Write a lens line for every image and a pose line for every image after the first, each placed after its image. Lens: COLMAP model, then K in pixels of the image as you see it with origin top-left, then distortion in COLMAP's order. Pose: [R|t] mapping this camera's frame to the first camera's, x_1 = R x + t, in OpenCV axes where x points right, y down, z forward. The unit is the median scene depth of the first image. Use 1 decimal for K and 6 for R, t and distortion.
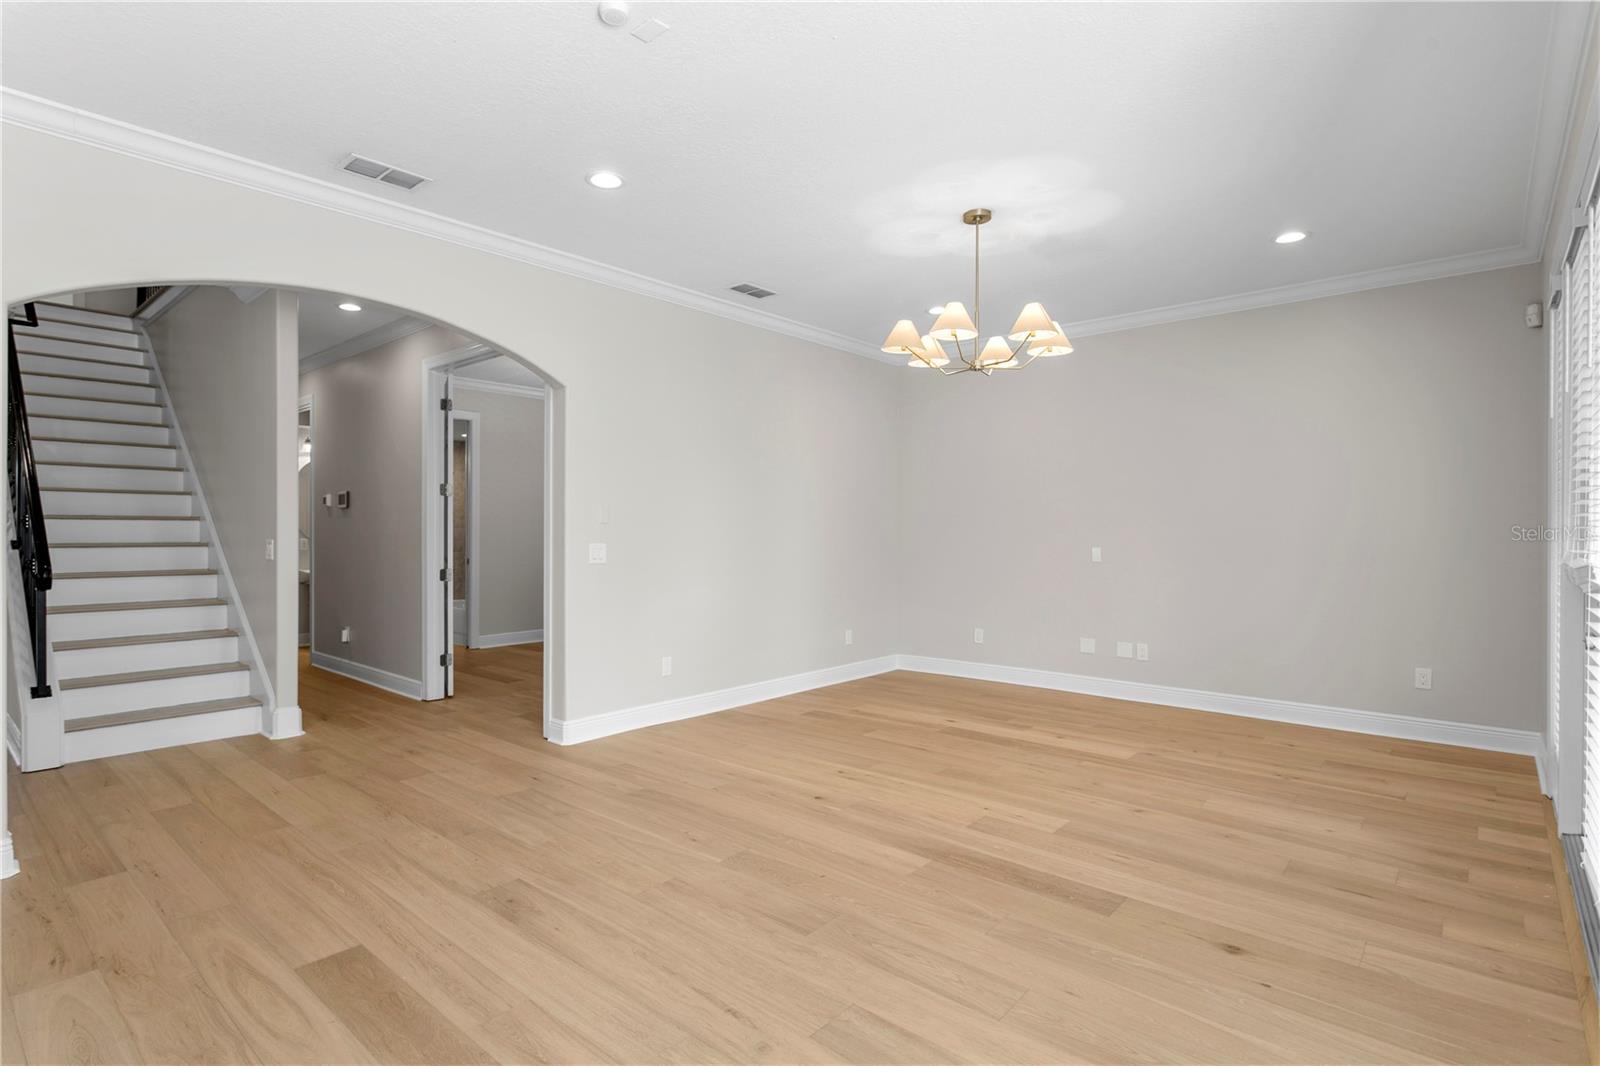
lens RADIAL K [[809.8, 0, 770.3], [0, 809.8, 532.1], [0, 0, 1]] dist [-0.005583, 0.000244]
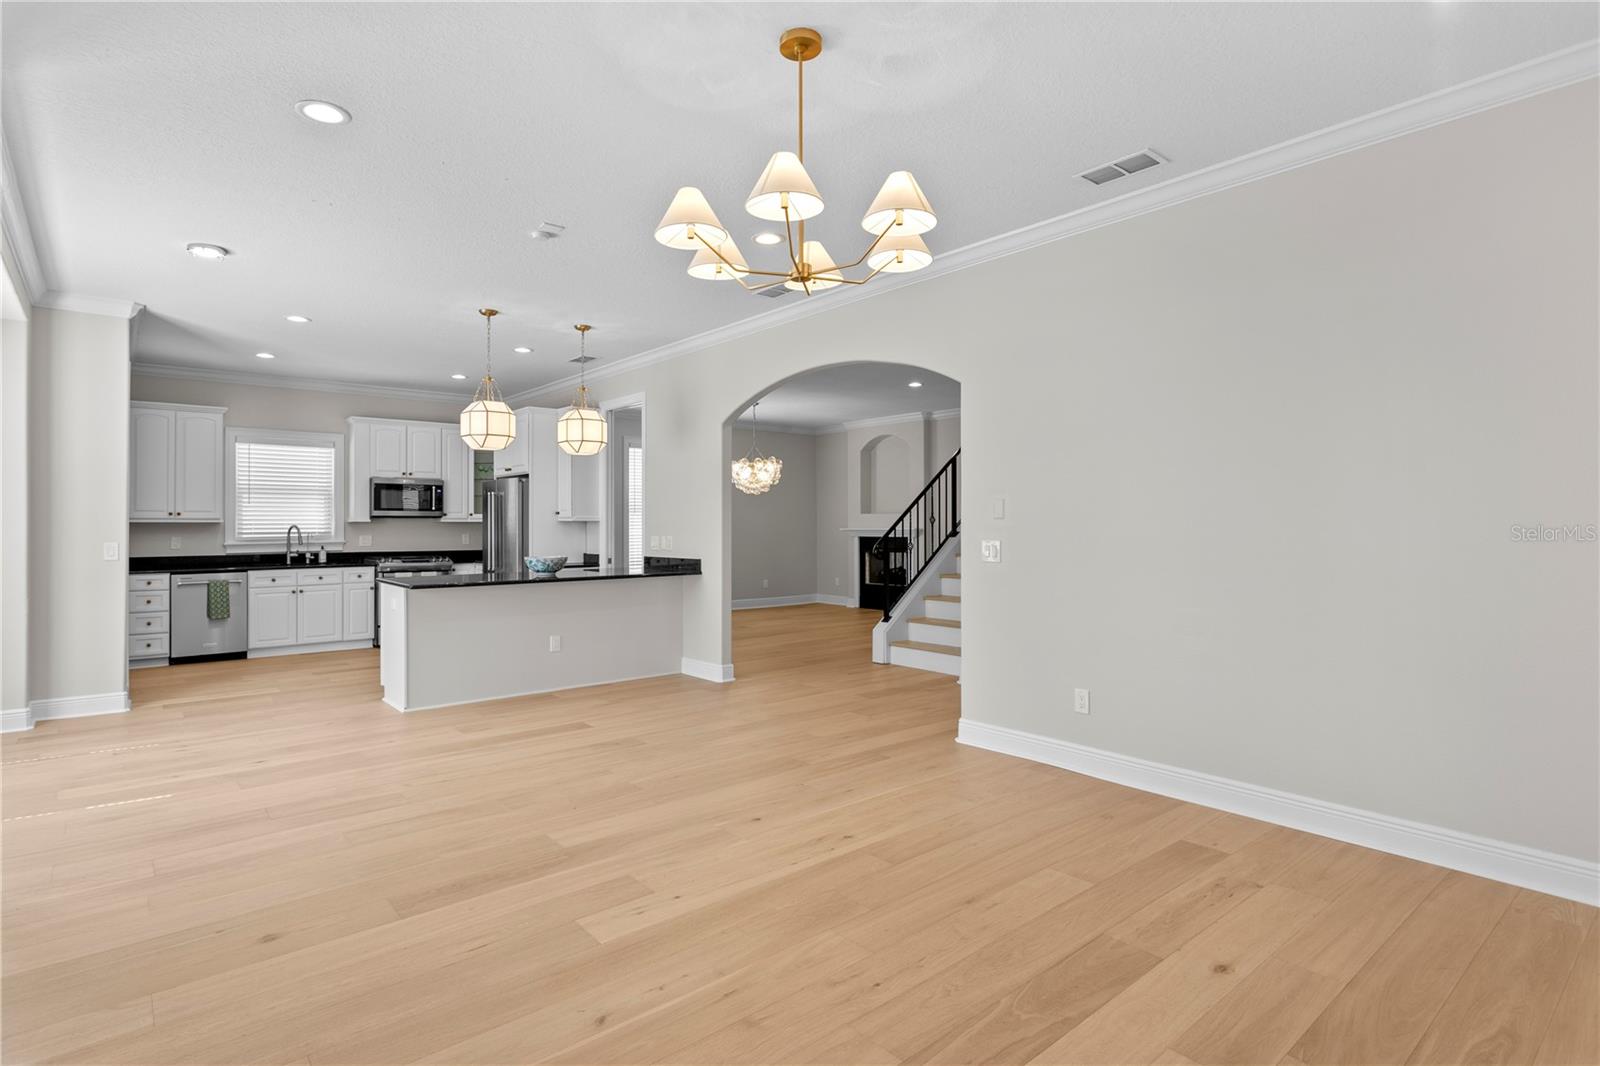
lens RADIAL K [[795.0, 0, 760.8], [0, 795.0, 523.9], [0, 0, 1]] dist [-0.006592, 0.000200]
pose [[-0.150893, 0.001277, -0.988549, 0.938892], [-0.001723, 0.999997, 0.001554, -0.007969], [0.988549, 0.001938, -0.150891, 1.128304]]
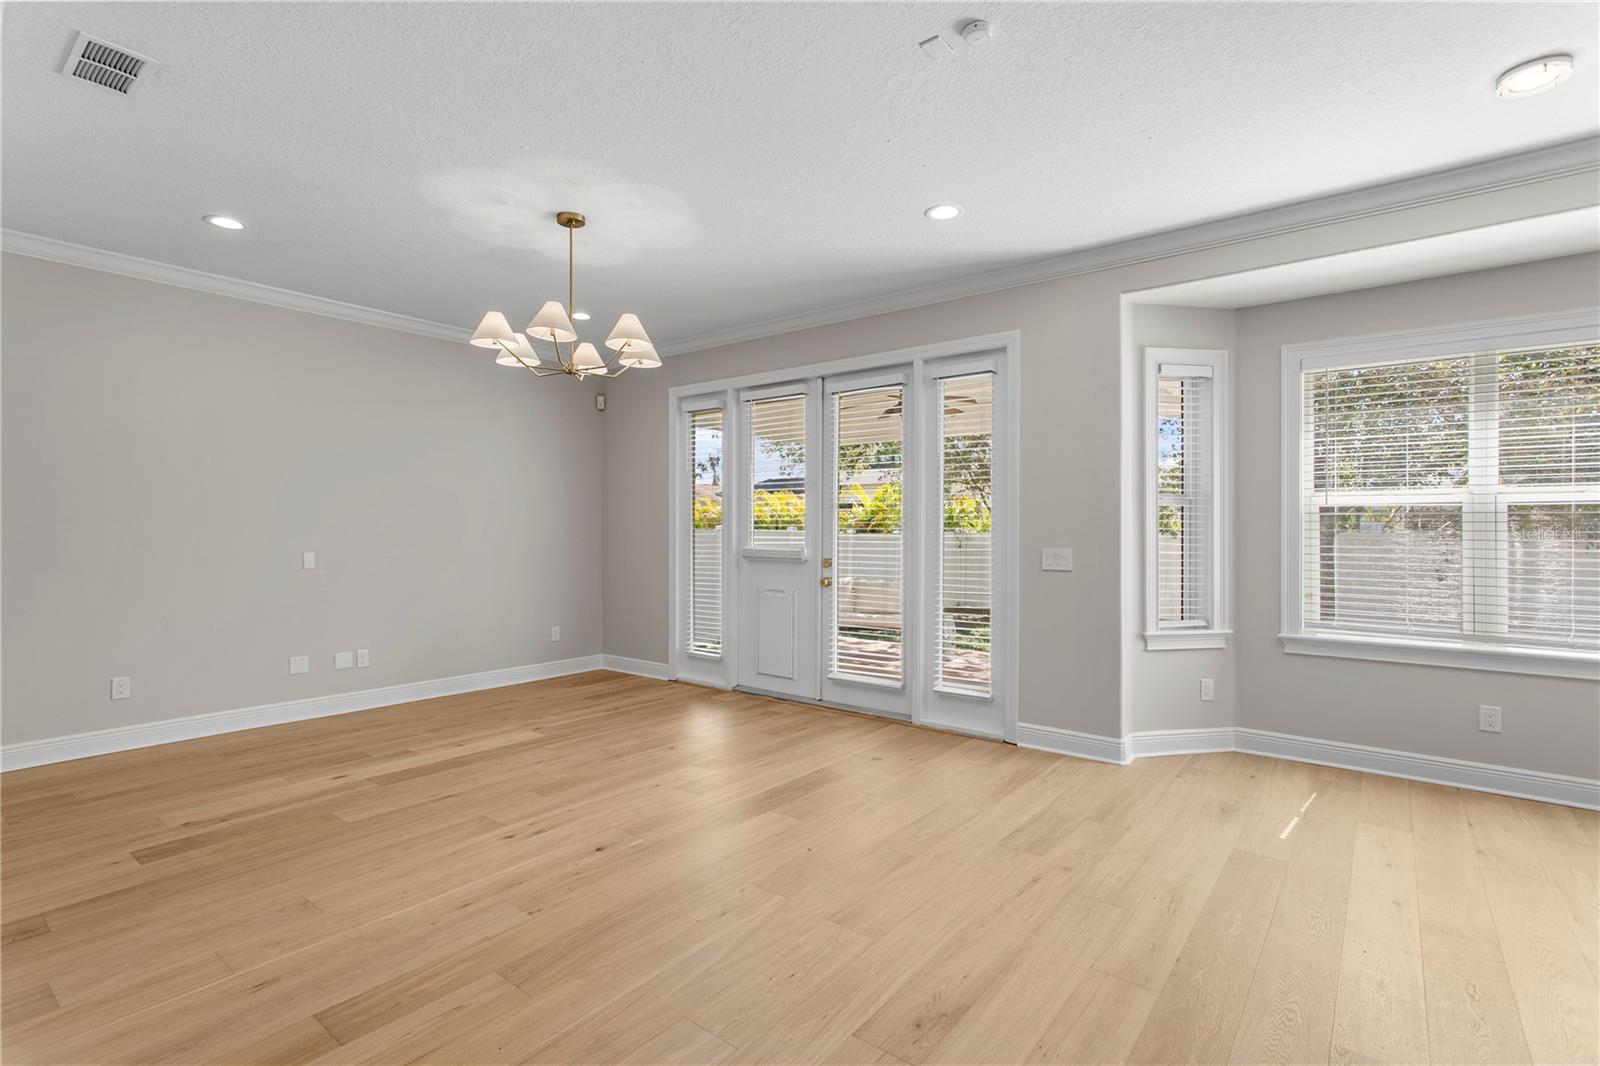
lens RADIAL K [[764.0, 0, 779.1], [0, 764.0, 535.5], [0, 0, 1]] dist [-0.001298, -0.000677]
pose [[-0.061940, -0.007060, 0.998055, -0.745417], [0.002586, 0.999970, 0.007234, -0.007414], [-0.998076, 0.003029, -0.061920, 0.851677]]
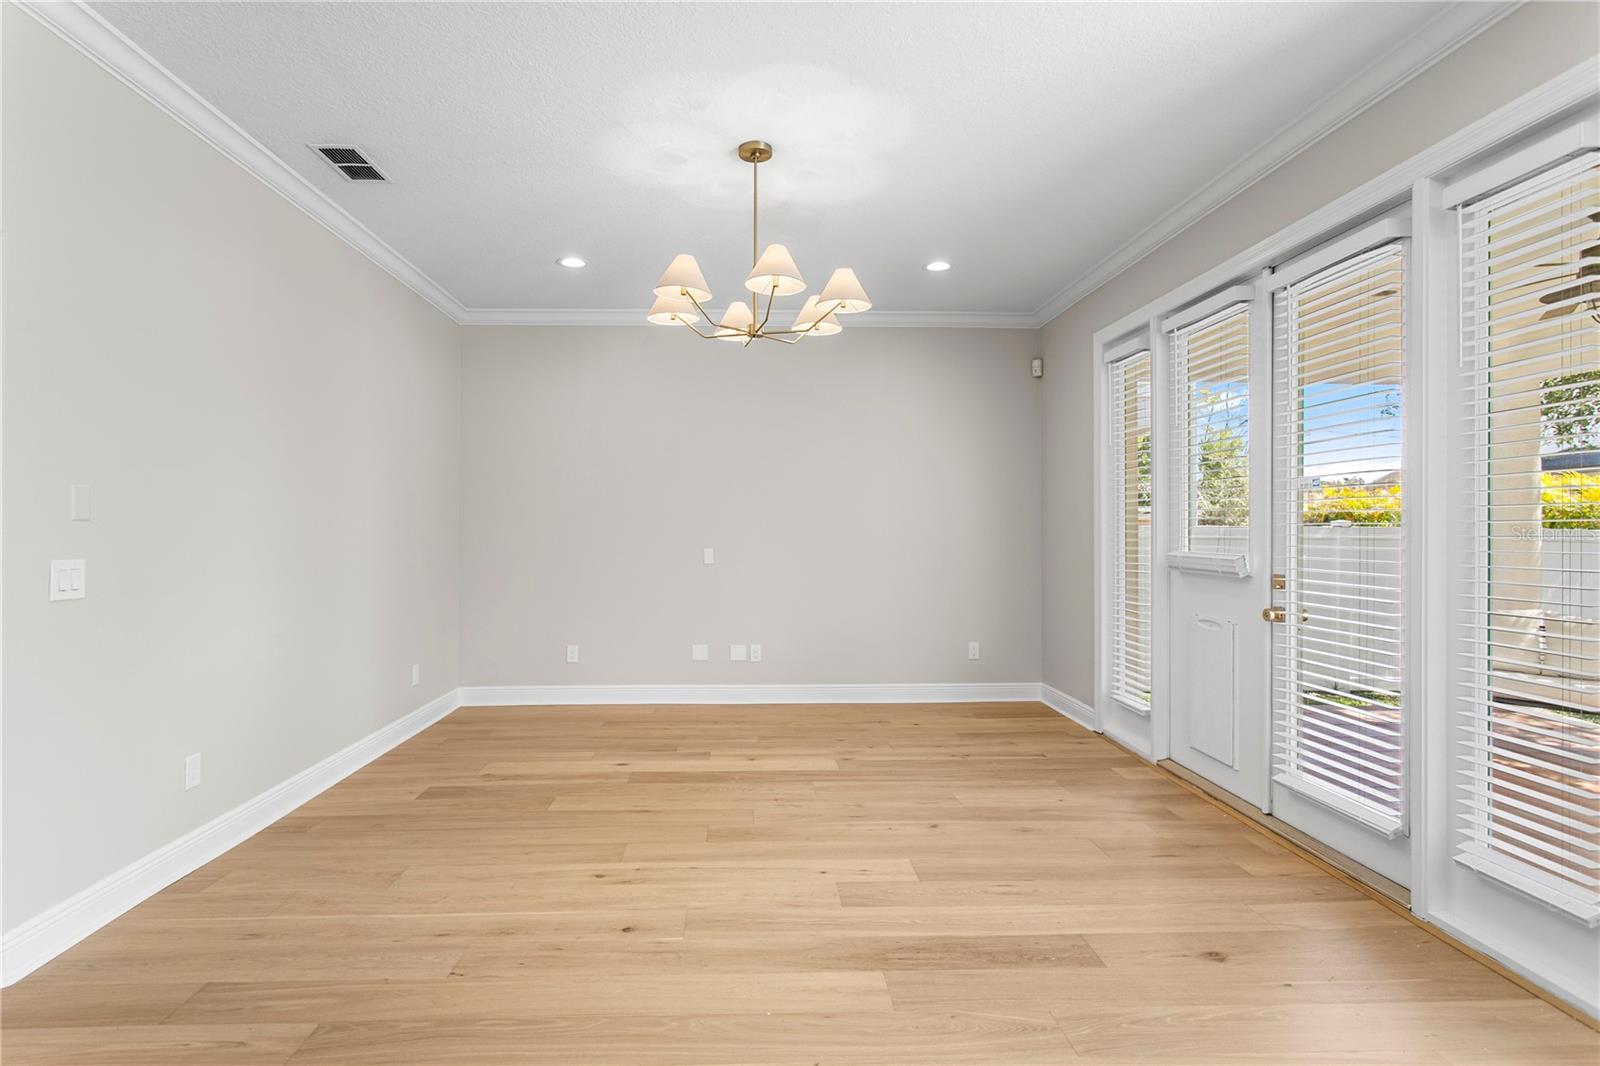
lens RADIAL K [[789.1, 0, 777.5], [0, 789.1, 528.8], [0, 0, 1]] dist [-0.011121, 0.001001]
pose [[0.713684, -0.000400, 0.700468, -0.307261], [0.003282, 0.999991, -0.002774, -0.003124], [-0.700461, 0.004279, 0.713678, 0.439608]]
